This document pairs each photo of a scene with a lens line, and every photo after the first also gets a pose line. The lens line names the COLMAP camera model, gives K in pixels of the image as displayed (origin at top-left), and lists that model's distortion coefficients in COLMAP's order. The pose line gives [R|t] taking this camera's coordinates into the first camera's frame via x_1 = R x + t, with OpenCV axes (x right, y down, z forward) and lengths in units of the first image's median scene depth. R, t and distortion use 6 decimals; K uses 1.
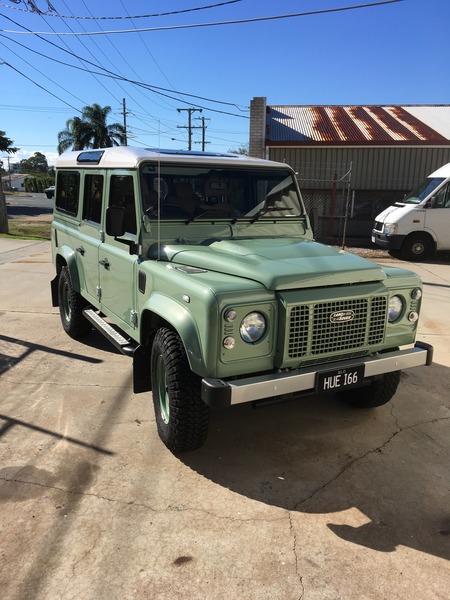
lens RADIAL K [[516.6, 0, 225.0], [0, 516.6, 300.0], [0, 0, 1]] dist [0.019280, -0.013383]
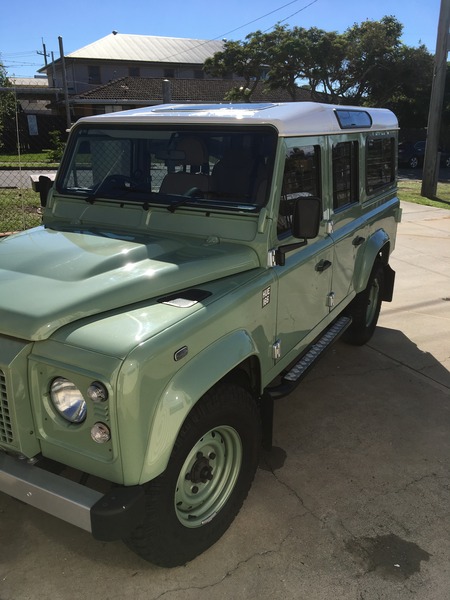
lens RADIAL K [[516.6, 0, 225.0], [0, 516.6, 300.0], [0, 0, 1]] dist [0.019280, -0.013383]
pose [[0.525626, 0.249449, -0.813322, 0.883830], [-0.186060, 0.966607, 0.176217, -0.223220], [0.830120, 0.058702, 0.554486, 0.905848]]
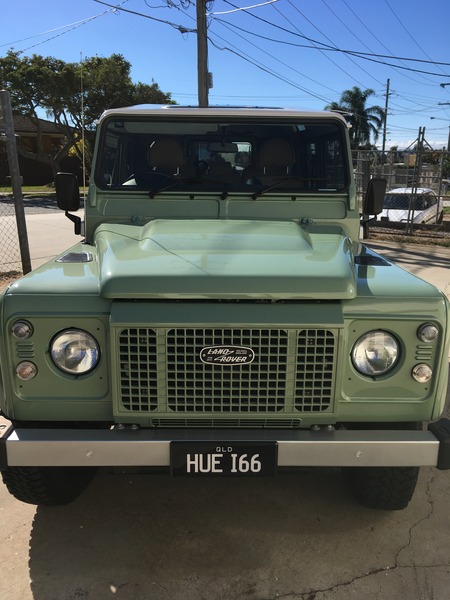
lens RADIAL K [[516.6, 0, 225.0], [0, 516.6, 300.0], [0, 0, 1]] dist [0.019280, -0.013383]
pose [[0.880040, 0.103755, -0.463428, 0.469653], [-0.093260, 0.994598, 0.045577, -0.053740], [0.465653, 0.003110, 0.884962, 0.475742]]
